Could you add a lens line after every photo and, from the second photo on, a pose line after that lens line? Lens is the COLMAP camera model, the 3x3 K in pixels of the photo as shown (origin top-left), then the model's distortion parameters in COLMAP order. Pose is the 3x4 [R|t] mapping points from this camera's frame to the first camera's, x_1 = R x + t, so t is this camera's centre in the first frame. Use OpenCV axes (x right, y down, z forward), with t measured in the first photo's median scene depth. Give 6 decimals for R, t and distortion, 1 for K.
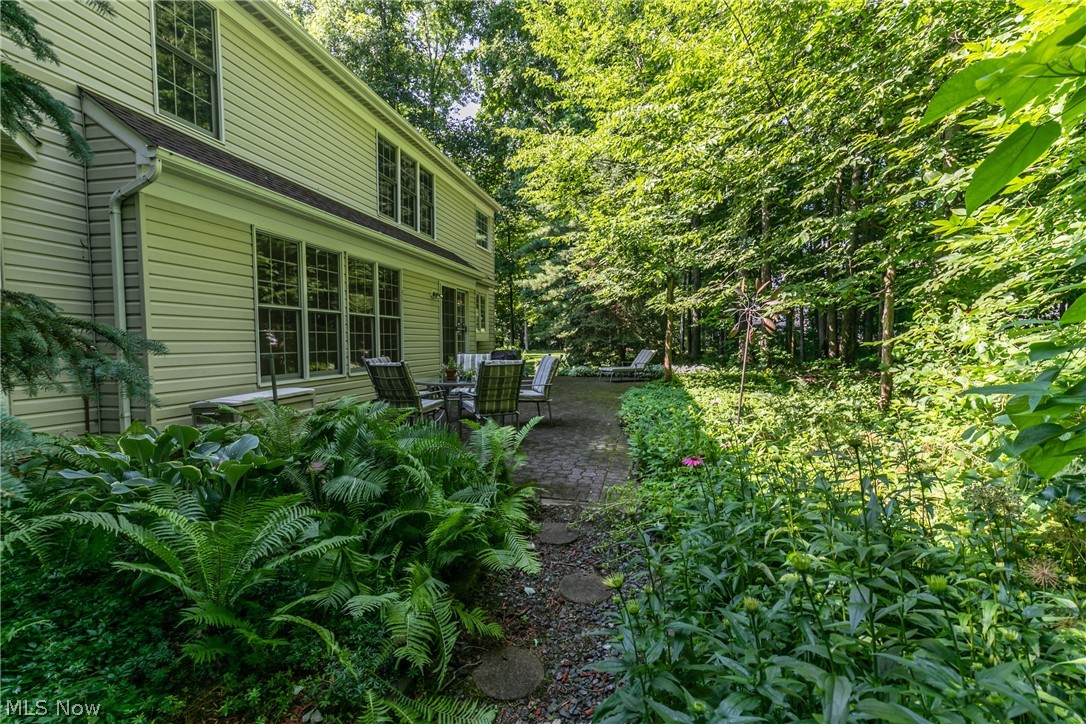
lens RADIAL K [[481.6, 0, 545.1], [0, 481.6, 364.2], [0, 0, 1]] dist [0.001424, -0.000528]
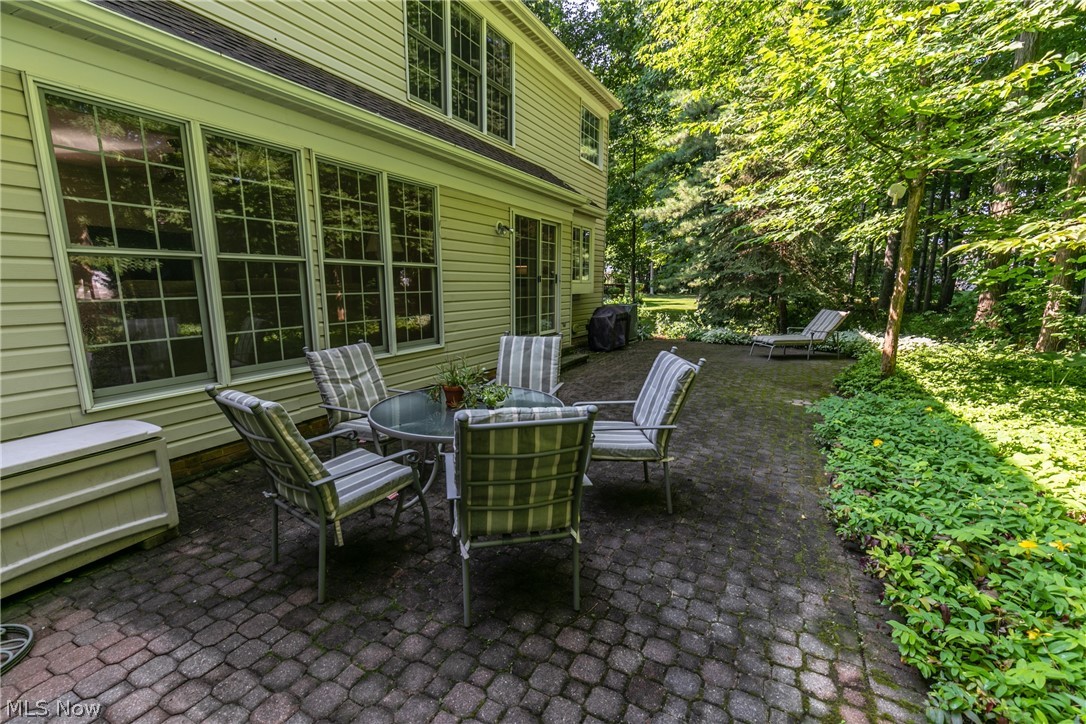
lens RADIAL K [[481.6, 0, 541.1], [0, 481.6, 368.9], [0, 0, 1]] dist [0.001424, -0.000528]
pose [[0.965096, 0.056203, -0.255796, 0.002363], [-0.021632, 0.990472, 0.136008, -0.031620], [0.261003, -0.125727, 0.957116, 0.254580]]
